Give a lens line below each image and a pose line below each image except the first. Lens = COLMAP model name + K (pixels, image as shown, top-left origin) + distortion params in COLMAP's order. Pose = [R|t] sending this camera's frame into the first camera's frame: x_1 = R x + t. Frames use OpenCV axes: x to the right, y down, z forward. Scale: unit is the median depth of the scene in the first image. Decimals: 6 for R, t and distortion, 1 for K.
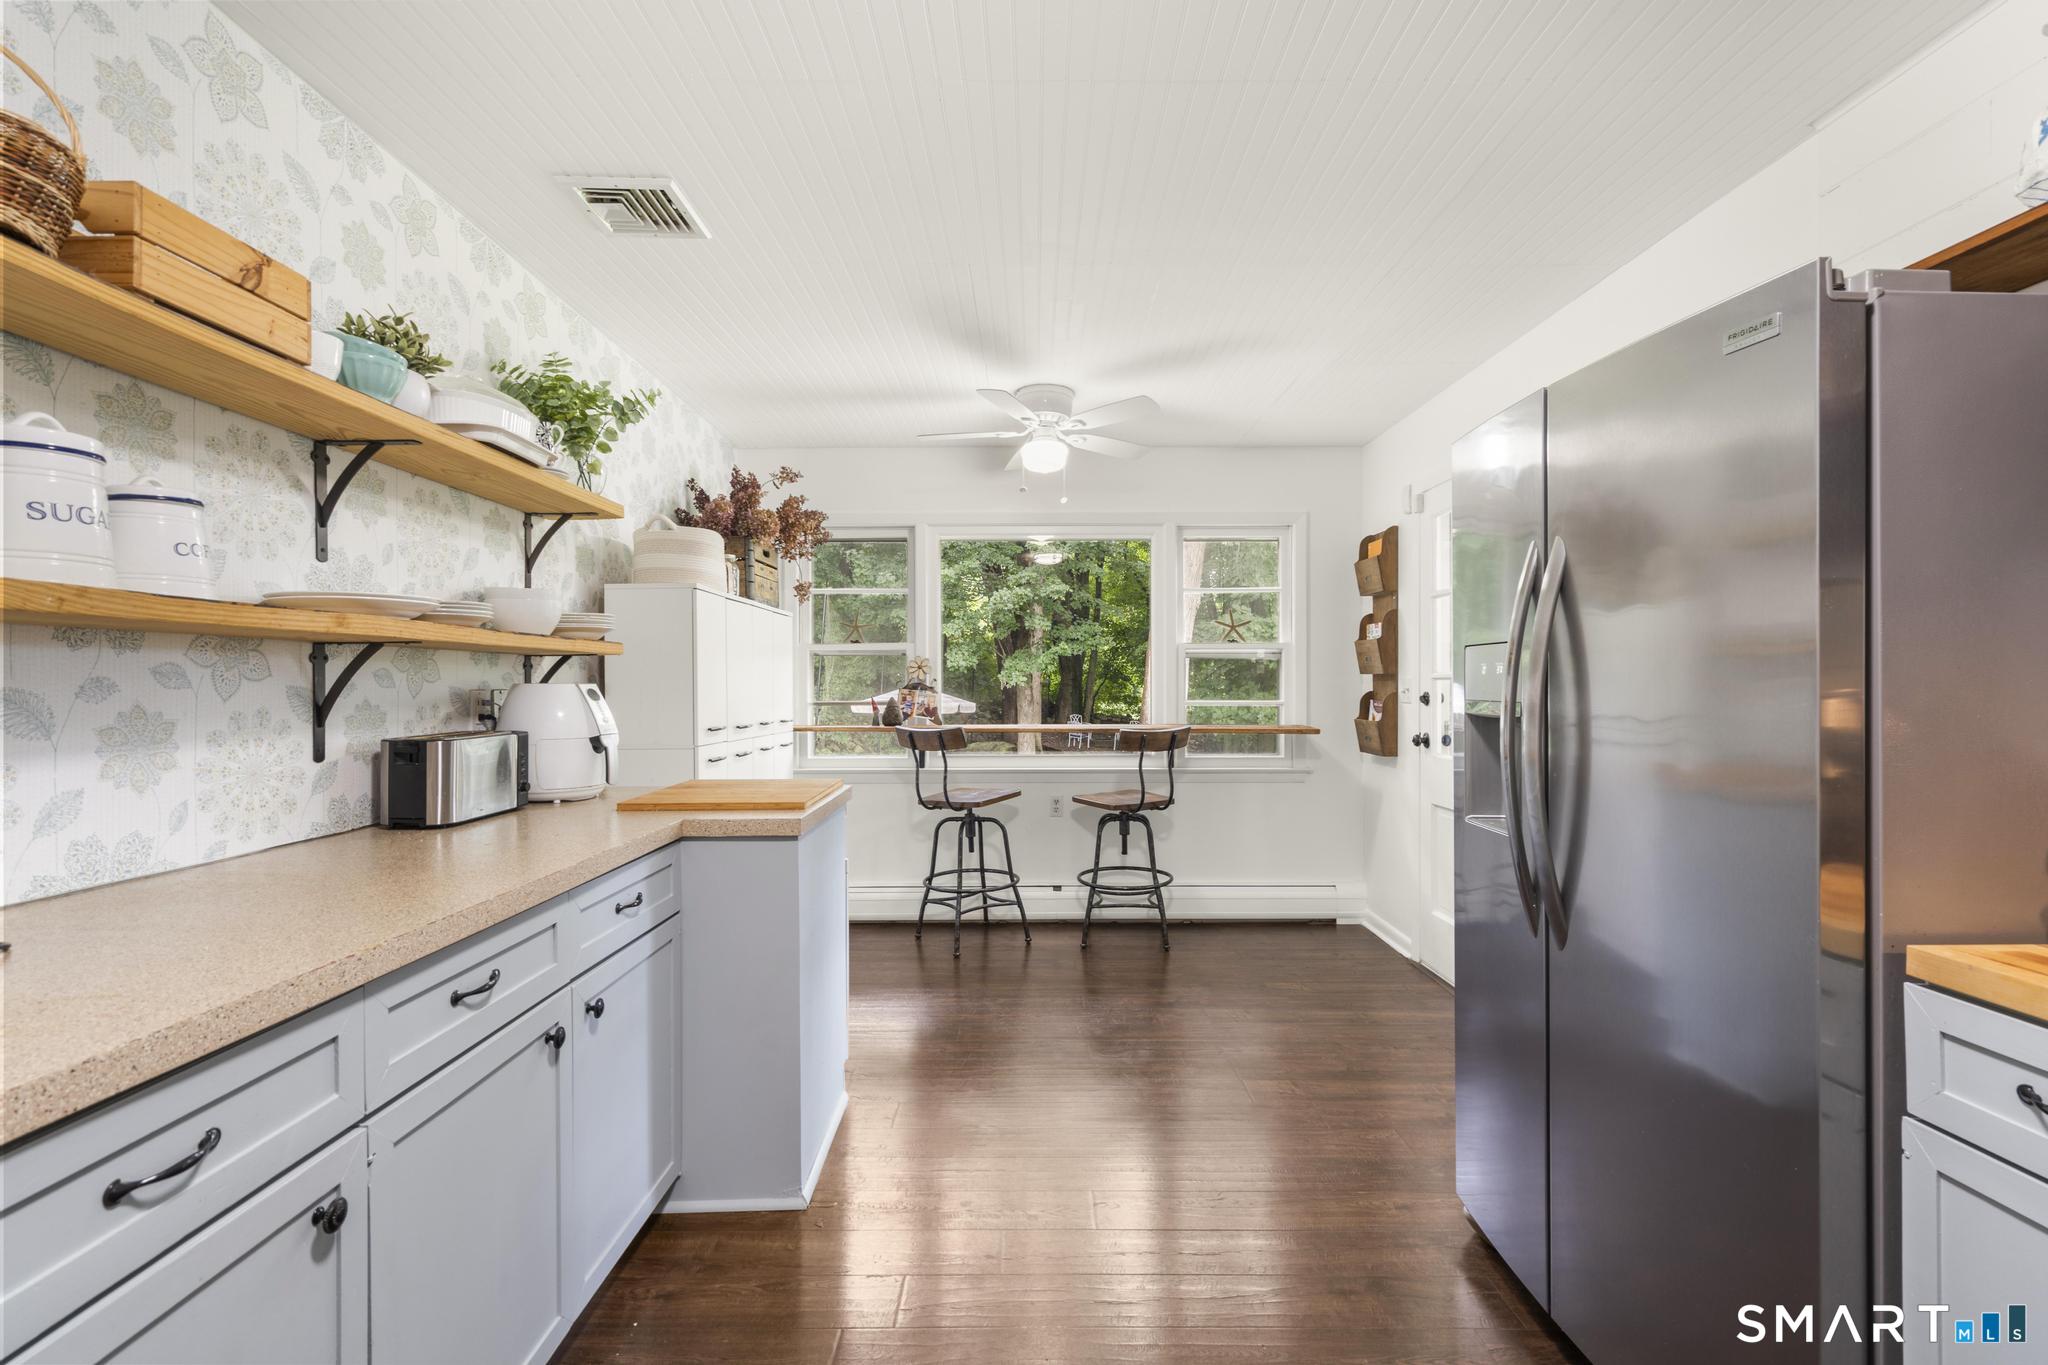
lens RADIAL K [[925.7, 0, 1030.3], [0, 925.7, 682.6], [0, 0, 1]] dist [-0.001684, 0.002286]
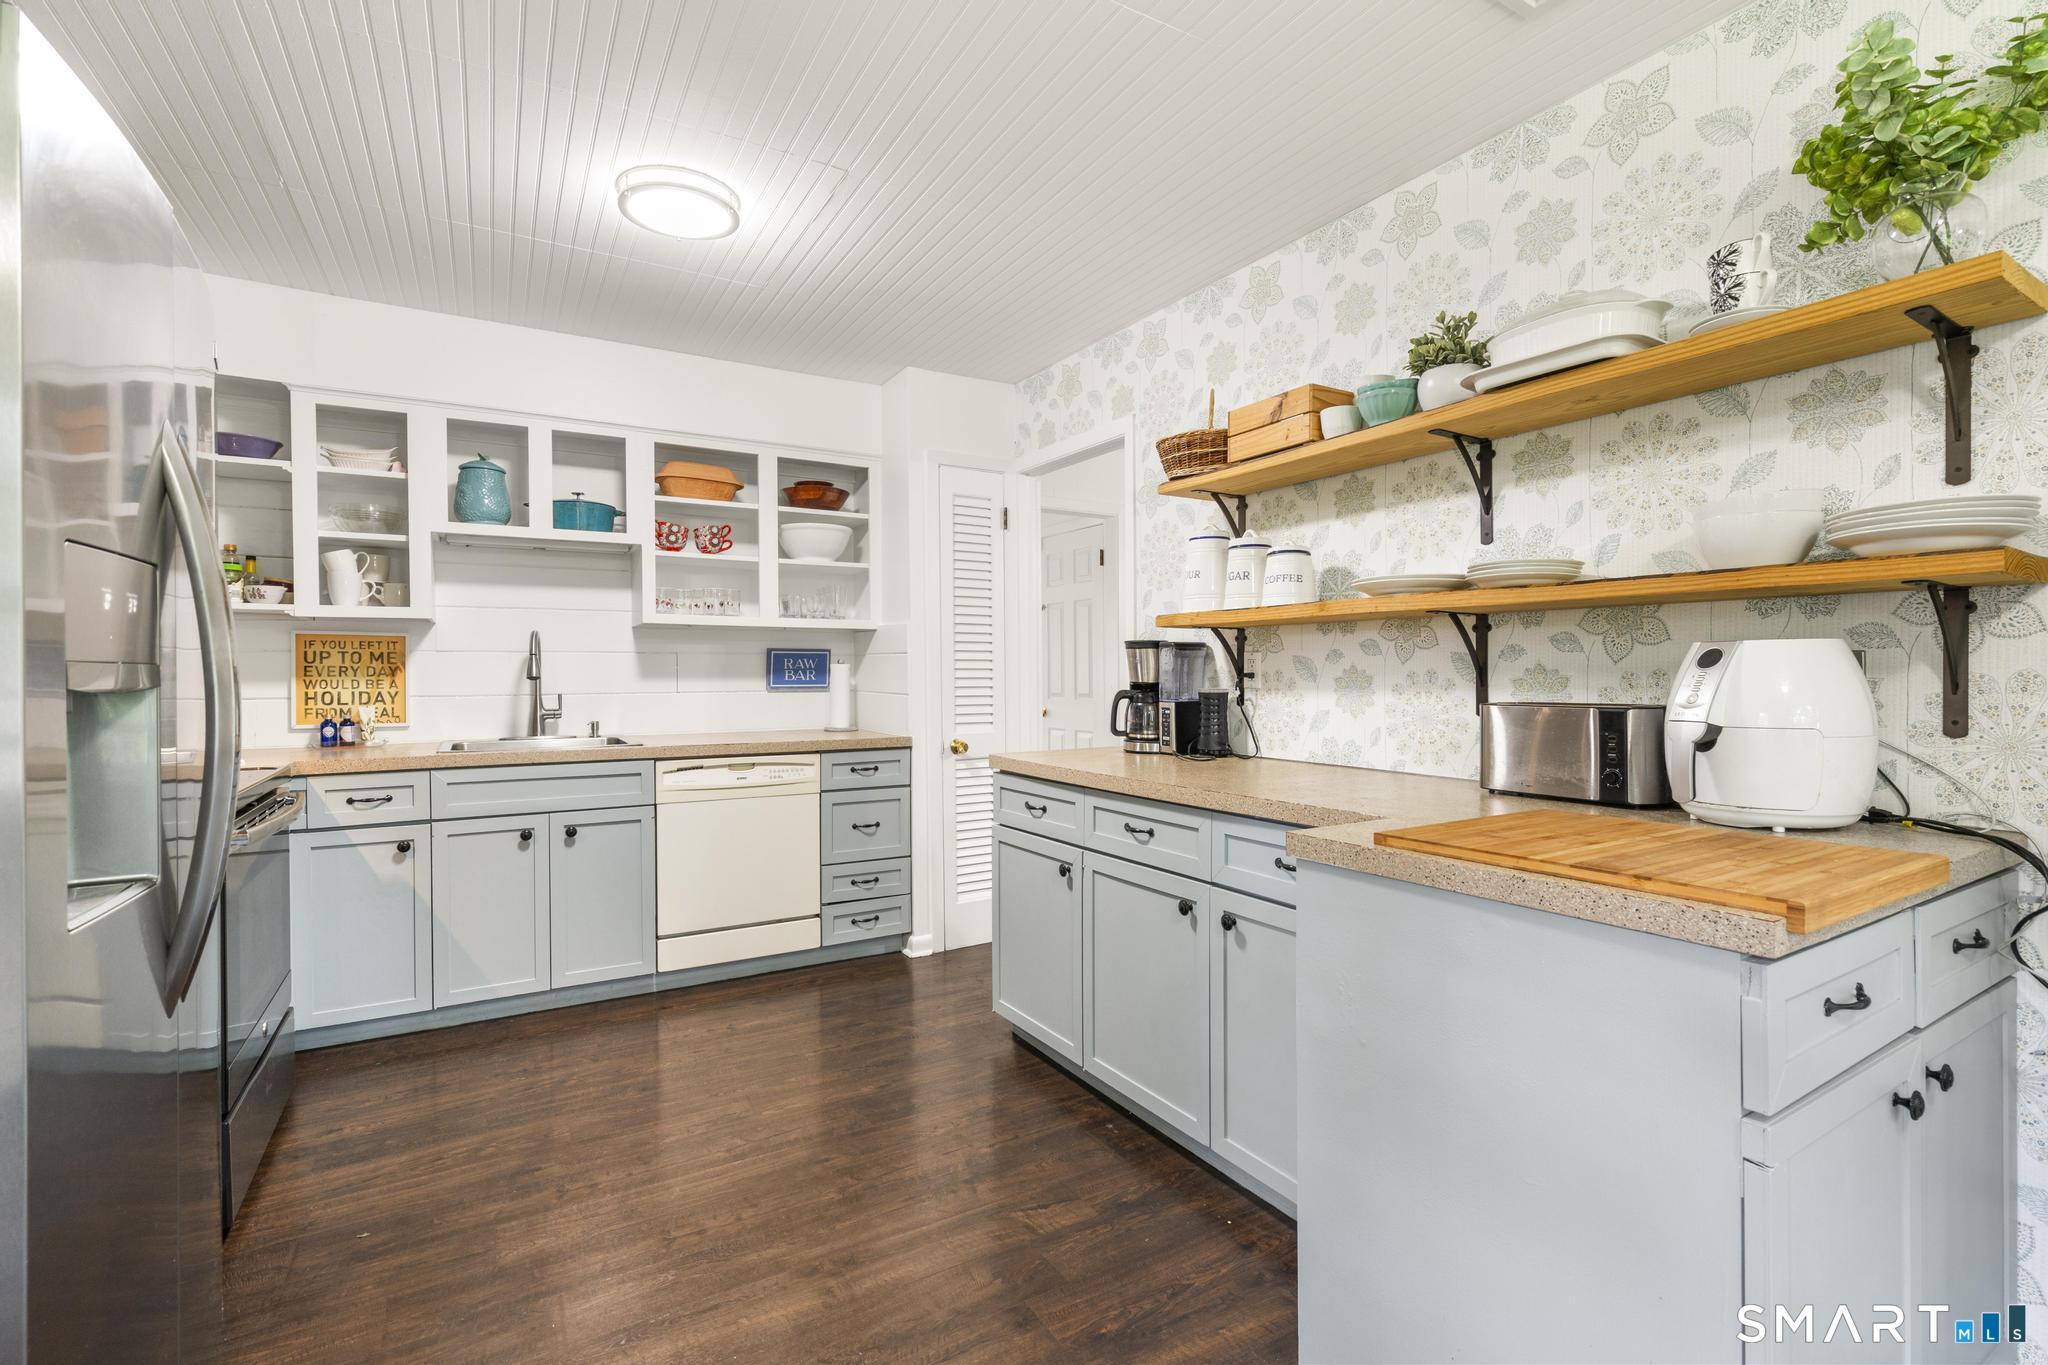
lens RADIAL K [[925.7, 0, 1032.4], [0, 925.7, 679.2], [0, 0, 1]] dist [-0.001684, 0.002286]
pose [[-0.858171, 0.009032, -0.513285, 0.157073], [0.005042, 0.999945, 0.009166, 0.012140], [0.513339, 0.005277, -0.858170, 0.833470]]
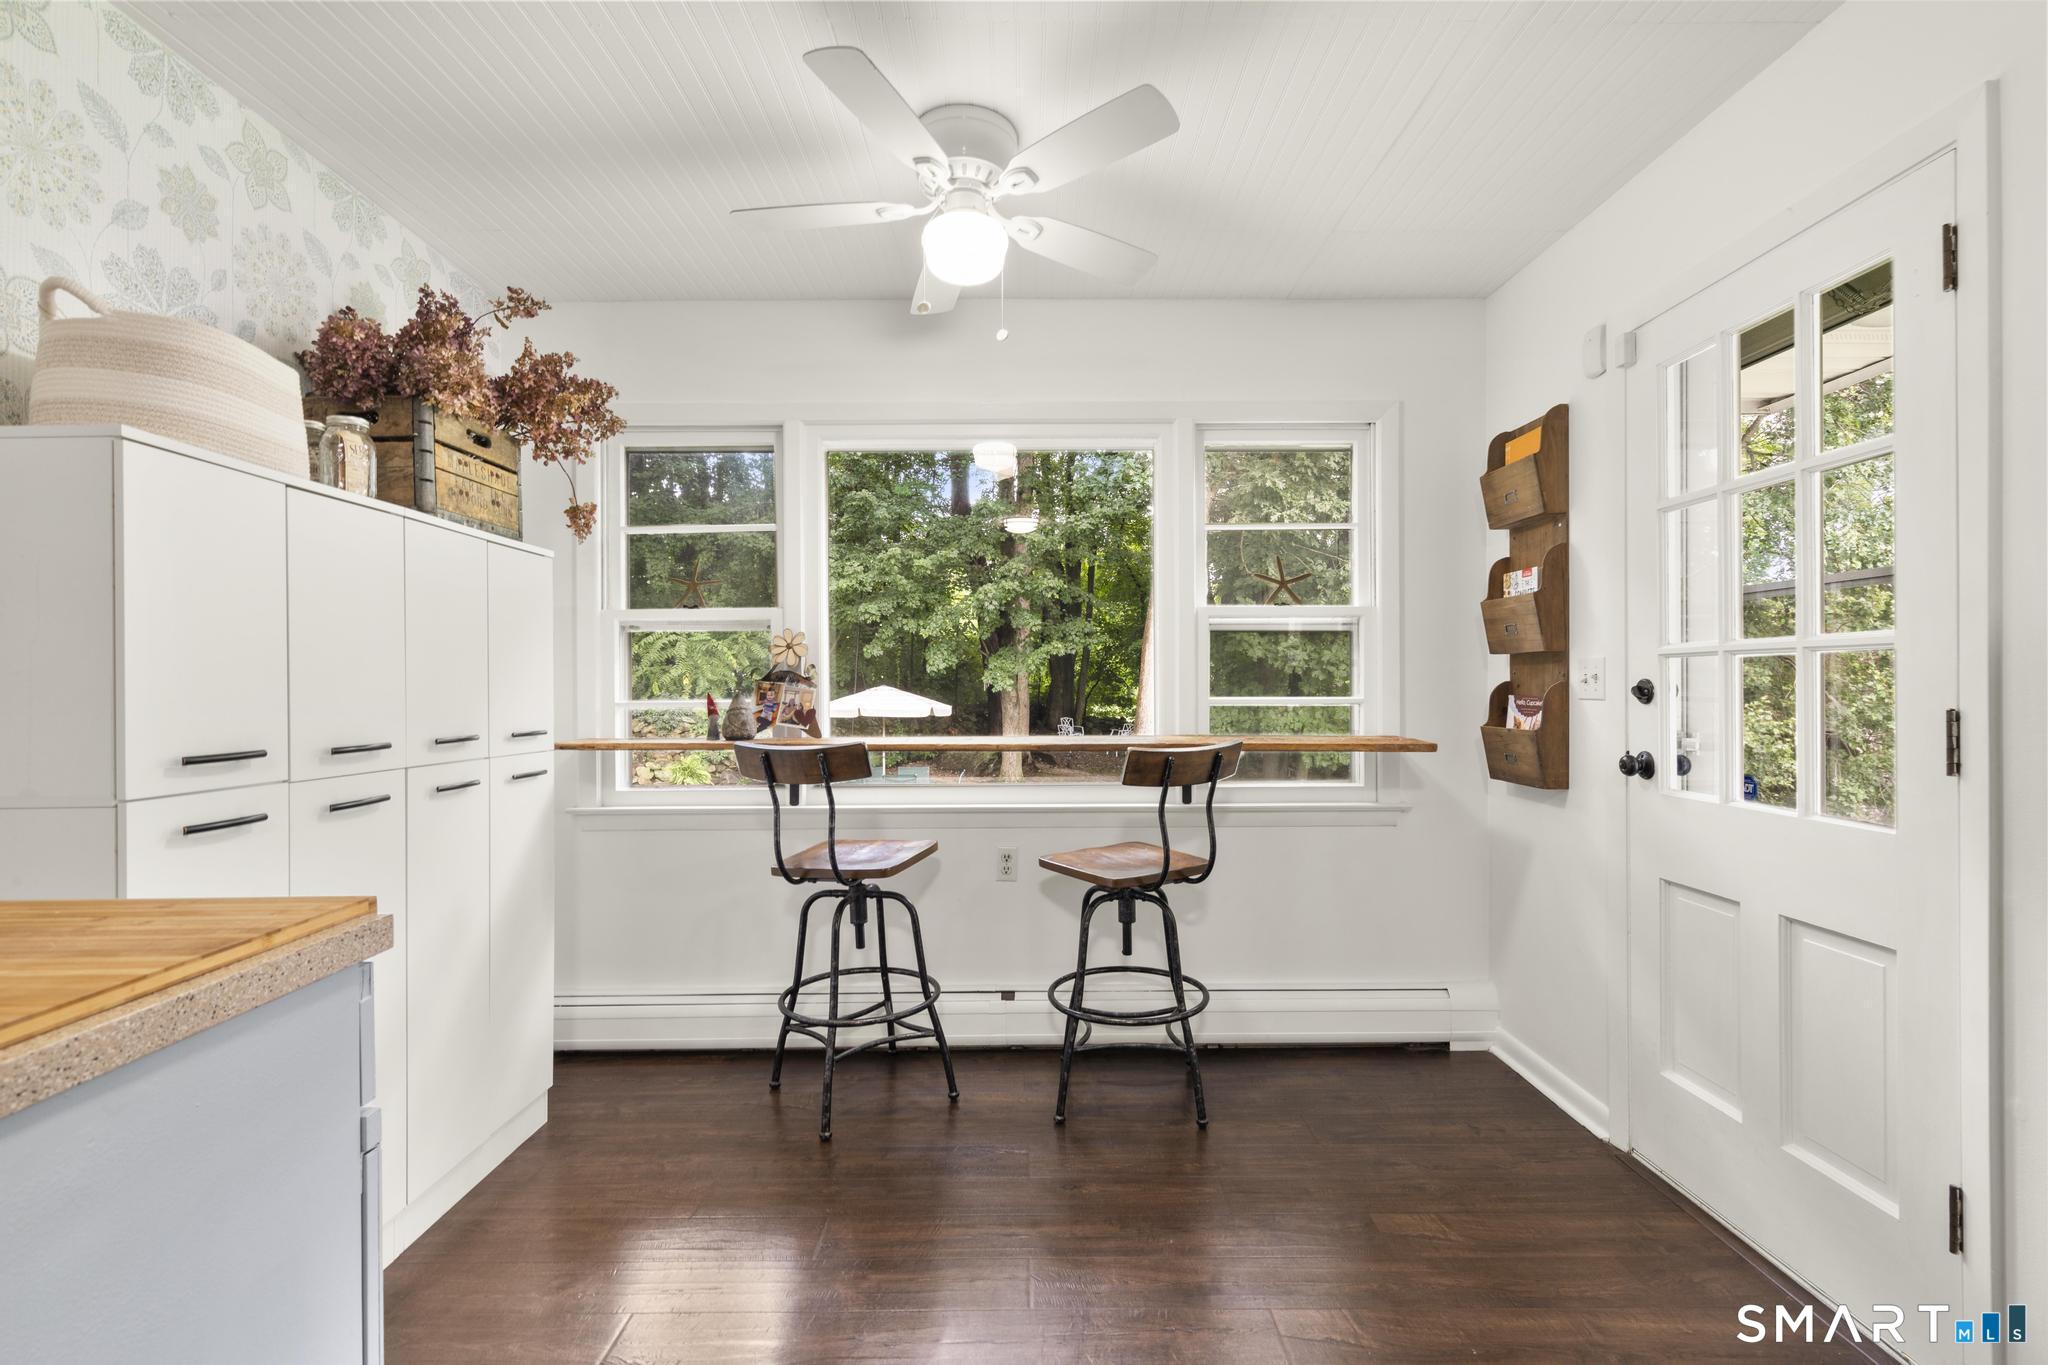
lens RADIAL K [[925.7, 0, 1026.6], [0, 925.7, 685.6], [0, 0, 1]] dist [-0.001684, 0.002286]
pose [[0.999992, -0.003046, 0.002702, 0.049418], [0.003046, 0.999995, -0.000011, 0.013001], [-0.002702, 0.000019, 0.999996, 0.446767]]
